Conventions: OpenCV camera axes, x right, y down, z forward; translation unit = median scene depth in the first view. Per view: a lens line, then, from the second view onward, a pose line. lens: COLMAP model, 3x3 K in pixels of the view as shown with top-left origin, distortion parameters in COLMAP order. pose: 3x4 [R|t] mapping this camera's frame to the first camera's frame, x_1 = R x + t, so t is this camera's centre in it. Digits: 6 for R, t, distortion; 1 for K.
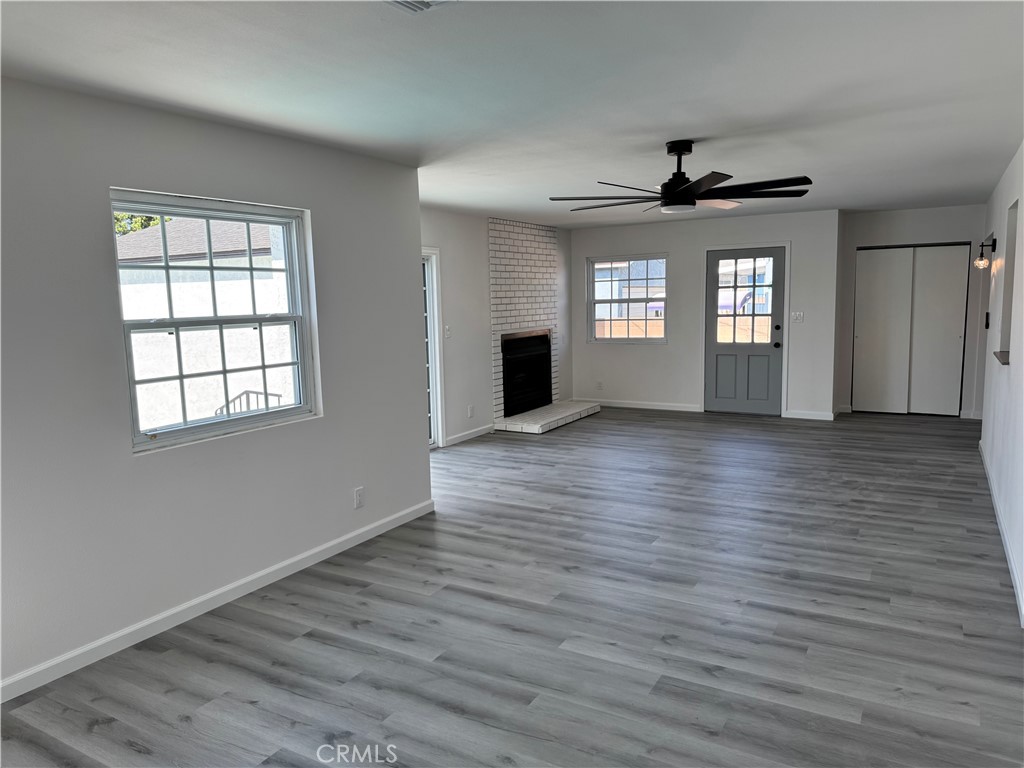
lens RADIAL K [[724.2, 0, 515.7], [0, 724.2, 387.5], [0, 0, 1]] dist [0.138471, -0.253520]
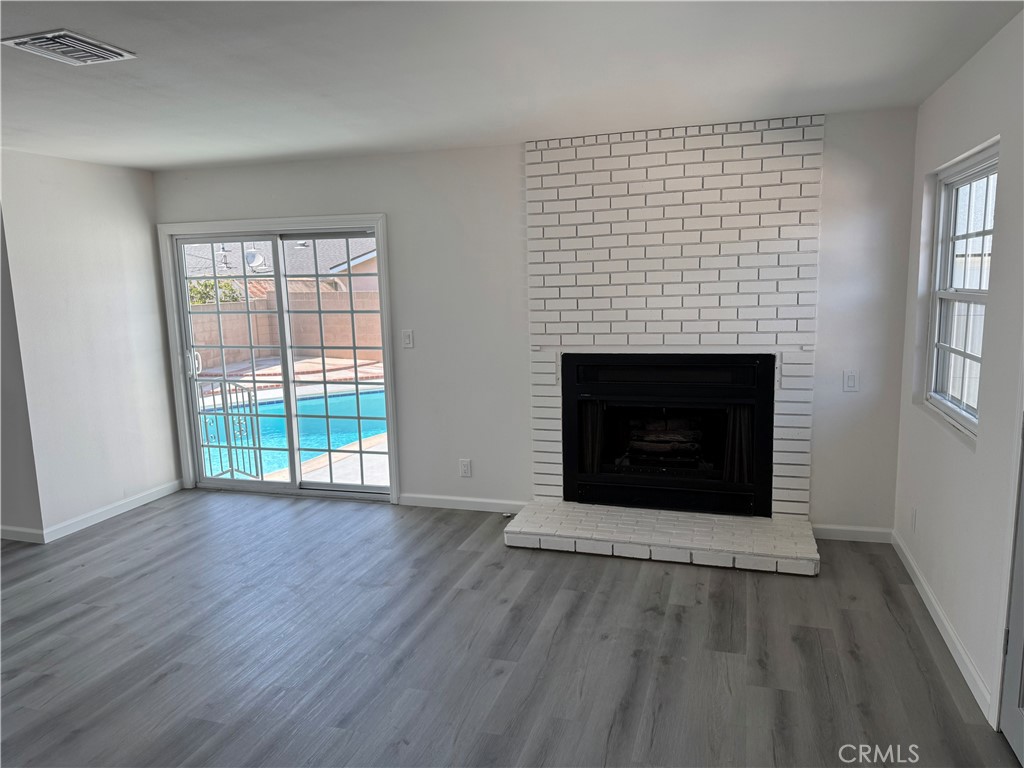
lens RADIAL K [[721.8, 0, 501.7], [0, 721.8, 387.9], [0, 0, 1]] dist [0.108996, -0.149727]
pose [[0.195616, 0.160111, -0.967522, 0.512584], [-0.100578, 0.984655, 0.142611, -0.121992], [0.975509, 0.069414, 0.208718, 0.849276]]
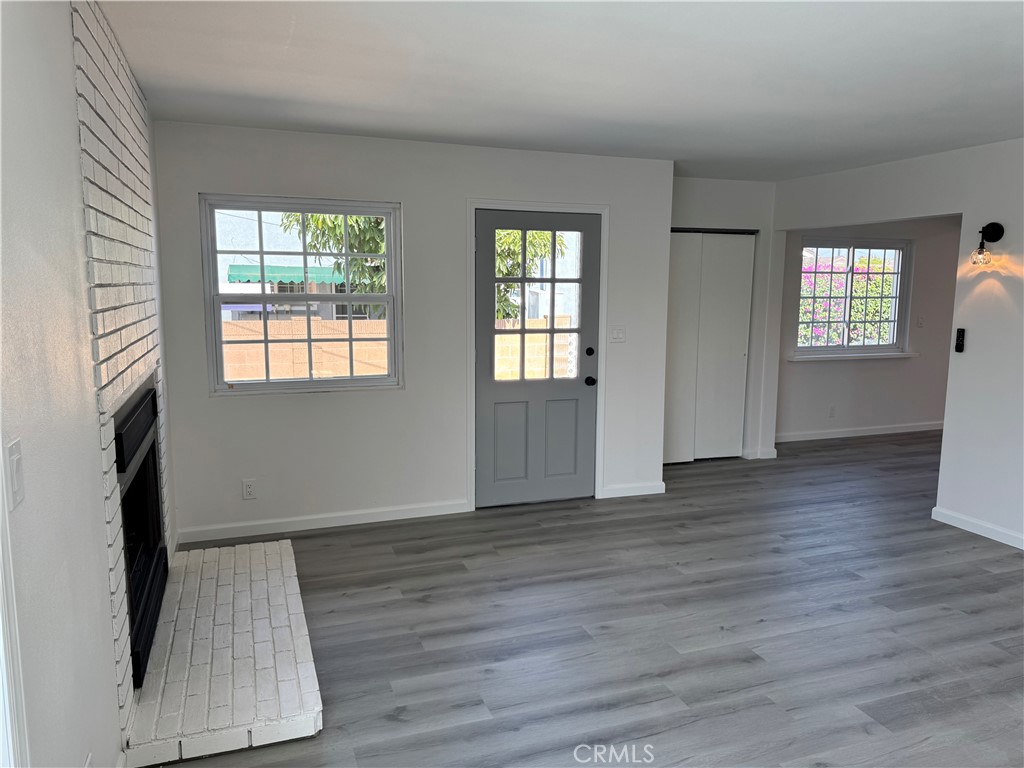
lens RADIAL K [[721.8, 0, 501.7], [0, 721.8, 387.9], [0, 0, 1]] dist [0.108996, -0.149727]
pose [[0.652167, -0.079532, 0.753892, -0.140401], [0.072418, 0.996469, 0.042476, -0.087002], [-0.754609, 0.026894, 0.655624, 0.707630]]
